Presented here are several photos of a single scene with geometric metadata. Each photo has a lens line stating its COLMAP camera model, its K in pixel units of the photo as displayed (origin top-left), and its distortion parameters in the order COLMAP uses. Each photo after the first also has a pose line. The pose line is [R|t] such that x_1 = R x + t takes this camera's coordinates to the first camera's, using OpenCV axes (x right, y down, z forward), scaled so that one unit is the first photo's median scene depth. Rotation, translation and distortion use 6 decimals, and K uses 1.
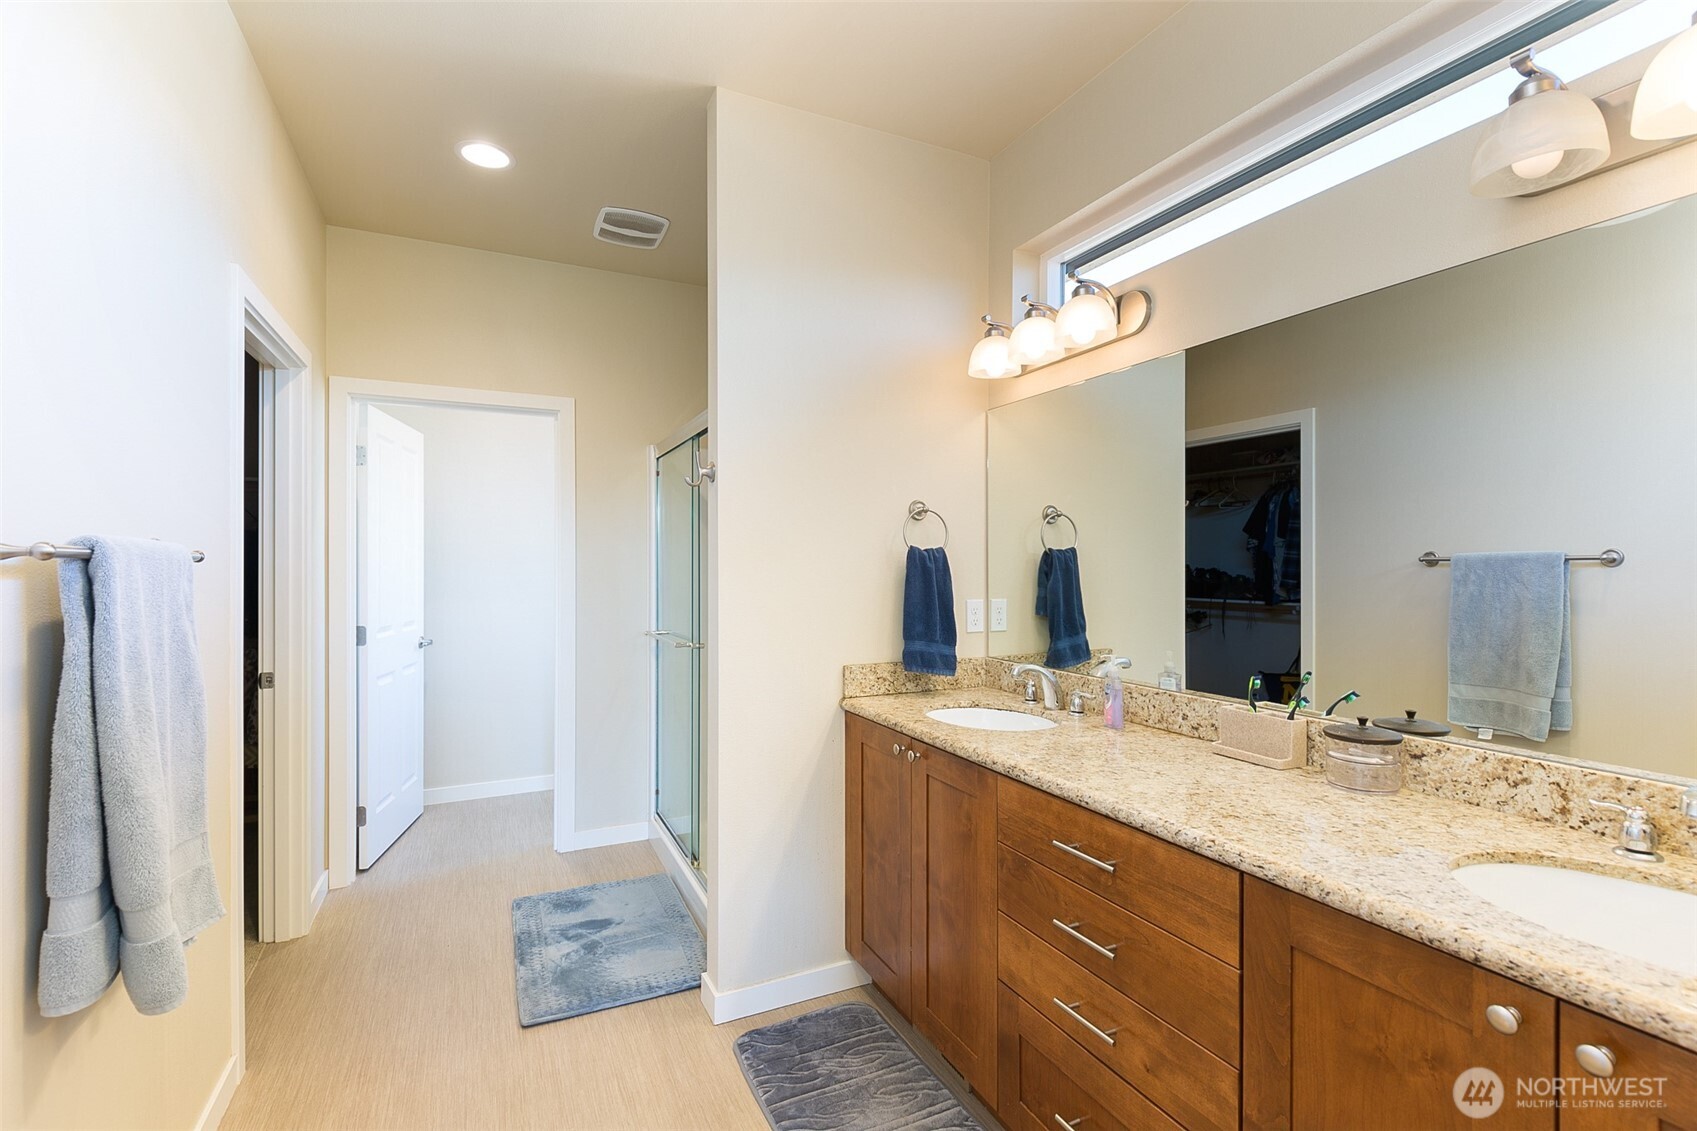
lens RADIAL K [[766.7, 0, 848.7], [0, 766.7, 562.4], [0, 0, 1]] dist [0.013555, -0.012061]
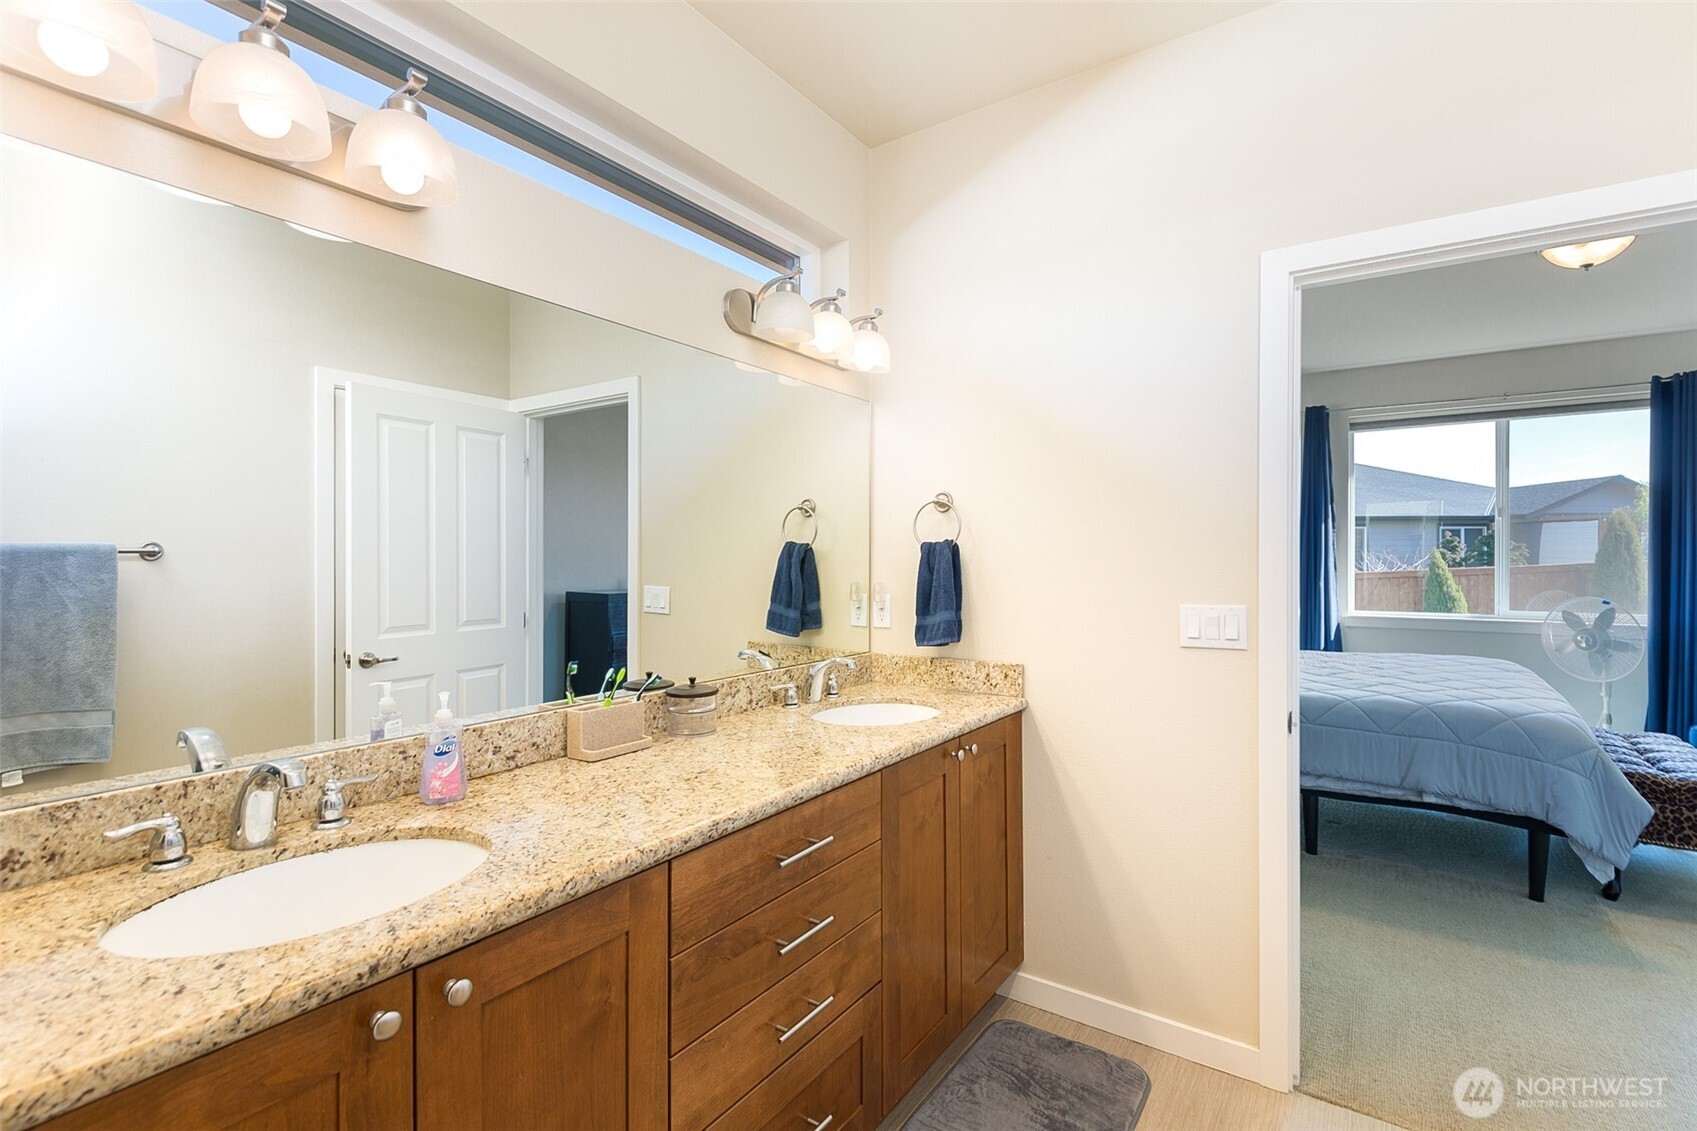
lens RADIAL K [[766.7, 0, 876.9], [0, 766.7, 551.3], [0, 0, 1]] dist [0.013555, -0.012061]
pose [[-0.515227, 0.007984, 0.857016, -0.510815], [-0.000692, 0.999952, -0.009731, 0.005142], [-0.857053, -0.005606, -0.515197, 1.239604]]
